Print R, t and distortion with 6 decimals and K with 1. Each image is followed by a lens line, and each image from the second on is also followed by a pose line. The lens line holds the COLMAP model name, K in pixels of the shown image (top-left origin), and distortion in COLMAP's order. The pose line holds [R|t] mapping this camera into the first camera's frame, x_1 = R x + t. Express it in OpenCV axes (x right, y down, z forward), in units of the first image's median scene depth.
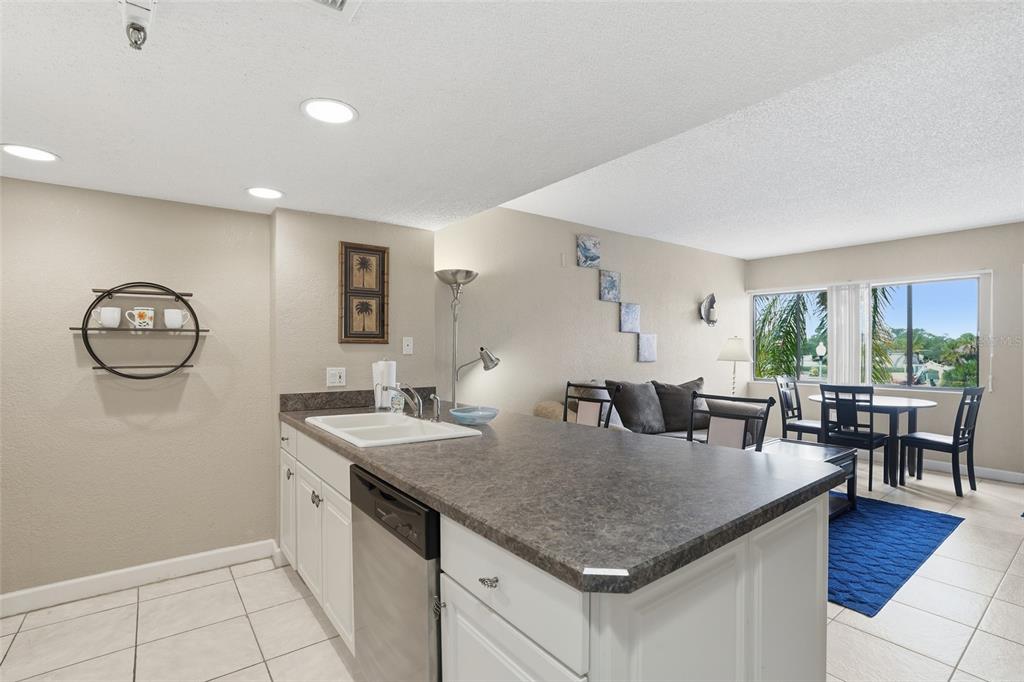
lens RADIAL K [[513.1, 0, 513.0], [0, 513.1, 355.5], [0, 0, 1]] dist [-0.000586, 0.000044]
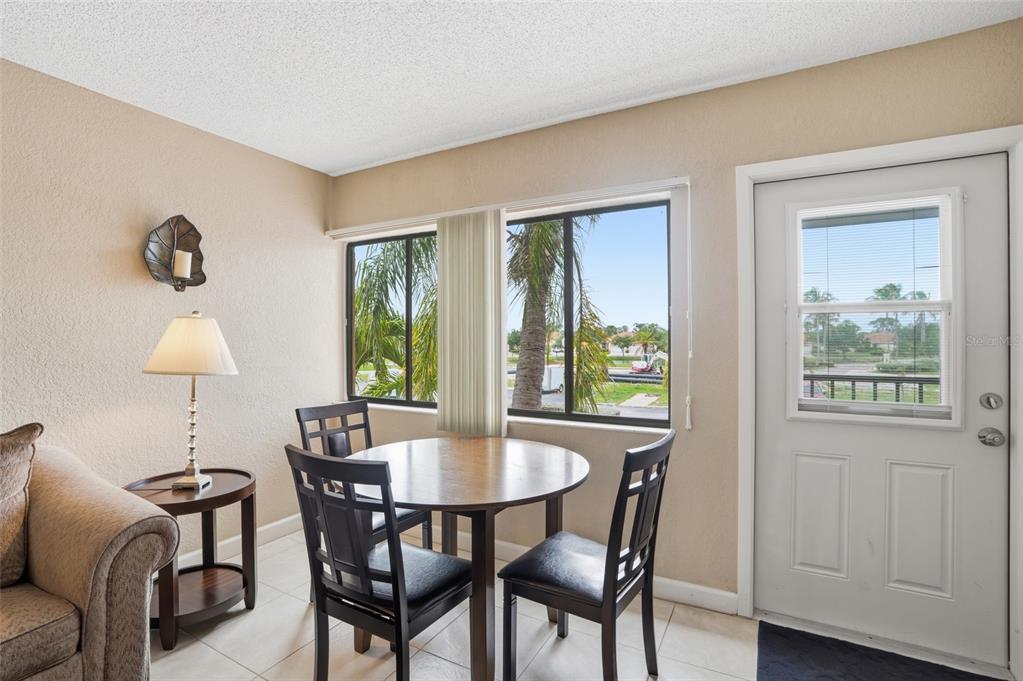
lens RADIAL K [[504.2, 0, 505.0], [0, 504.2, 339.1], [0, 0, 1]] dist [0.000466, 0.000476]
pose [[0.927569, 0.004708, 0.373623, 0.496479], [0.000639, 0.999899, -0.014187, -0.009420], [-0.373652, 0.013398, 0.927472, 0.520550]]
